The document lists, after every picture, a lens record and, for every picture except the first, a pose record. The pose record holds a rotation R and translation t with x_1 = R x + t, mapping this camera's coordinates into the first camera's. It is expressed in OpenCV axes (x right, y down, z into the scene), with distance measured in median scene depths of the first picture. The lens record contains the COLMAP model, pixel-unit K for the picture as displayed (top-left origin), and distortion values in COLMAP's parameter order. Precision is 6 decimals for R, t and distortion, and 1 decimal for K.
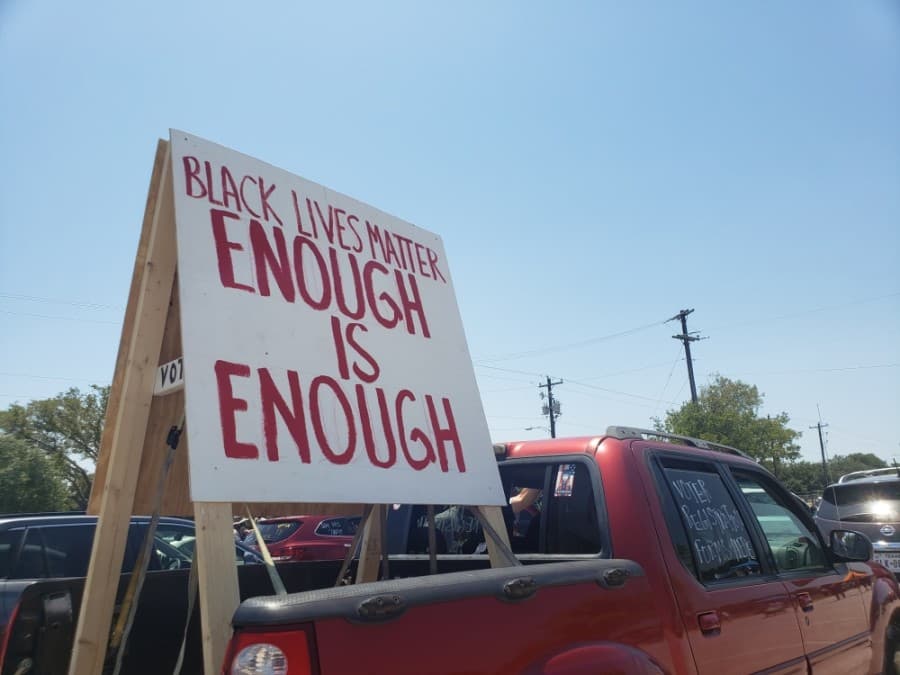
lens RADIAL K [[737.9, 0, 459.1], [0, 737.9, 346.0], [0, 0, 1]] dist [0.044593, -0.088689]
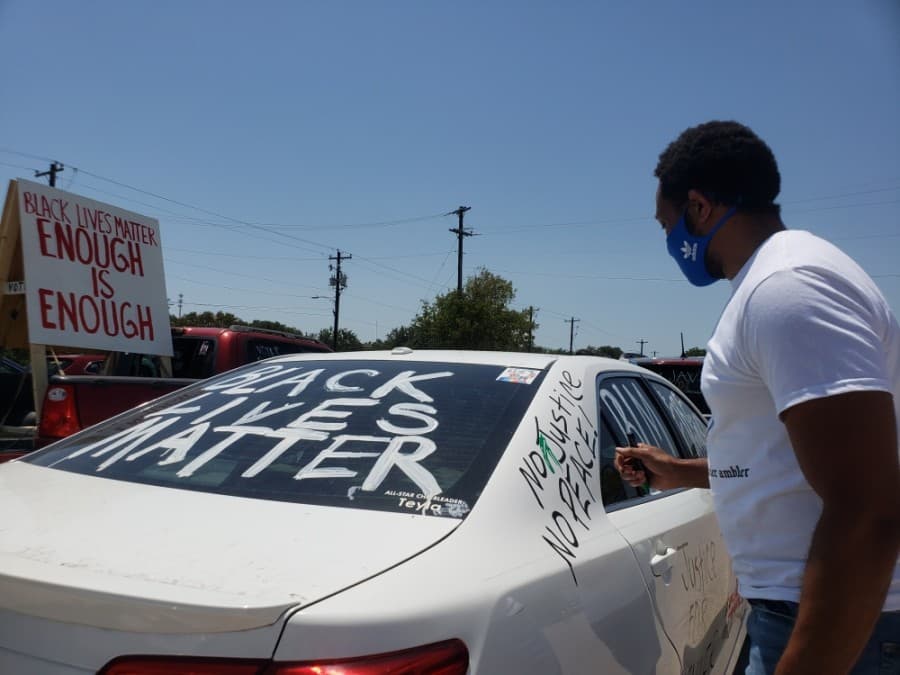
lens RADIAL K [[737.9, 0, 447.0], [0, 737.9, 350.2], [0, 0, 1]] dist [0.044593, -0.088689]
pose [[0.963288, 0.086430, 0.254178, 0.283608], [-0.131400, 0.977395, 0.165631, -0.278381], [-0.234117, -0.192949, 0.952869, -1.306196]]
